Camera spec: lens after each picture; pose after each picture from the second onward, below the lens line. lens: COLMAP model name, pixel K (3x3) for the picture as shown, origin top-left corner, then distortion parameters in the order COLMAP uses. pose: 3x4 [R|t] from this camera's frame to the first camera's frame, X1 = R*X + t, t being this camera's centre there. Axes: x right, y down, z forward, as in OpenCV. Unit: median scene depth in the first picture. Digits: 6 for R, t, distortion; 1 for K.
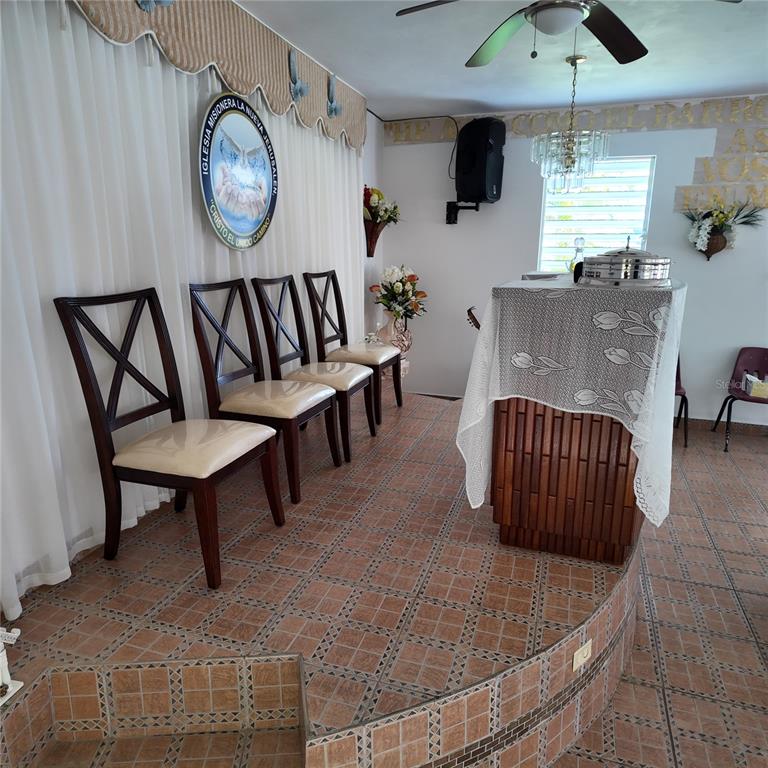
lens RADIAL K [[557.2, 0, 384.0], [0, 557.2, 384.0], [0, 0, 1]] dist [0.086771, -0.112115]
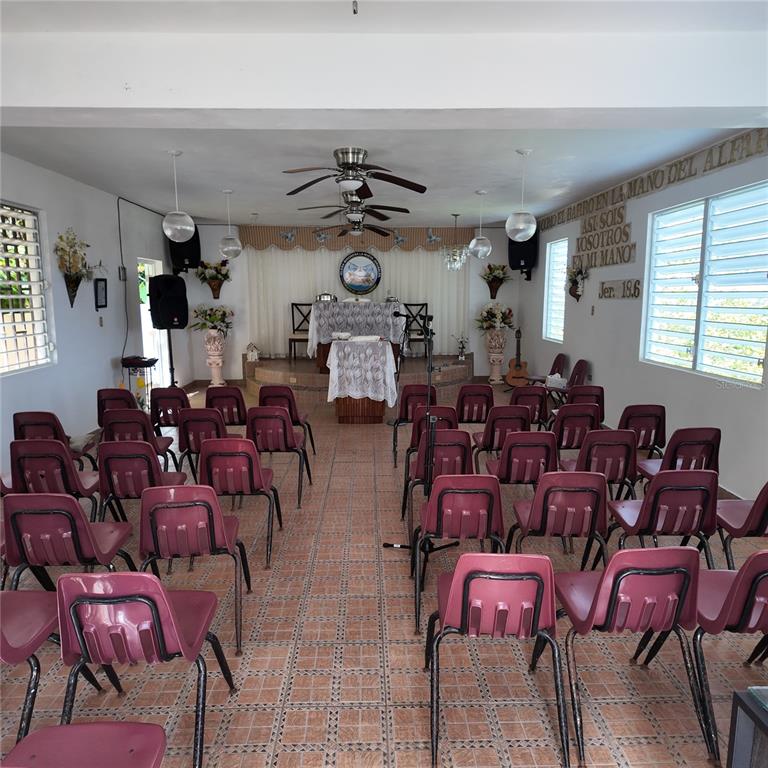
lens RADIAL K [[557.2, 0, 384.0], [0, 557.2, 384.0], [0, 0, 1]] dist [0.086771, -0.112115]
pose [[0.352170, 0.143532, -0.924865, 2.871331], [-0.225544, 0.972064, 0.064974, 0.028559], [0.908354, 0.185715, 0.374704, -0.014809]]
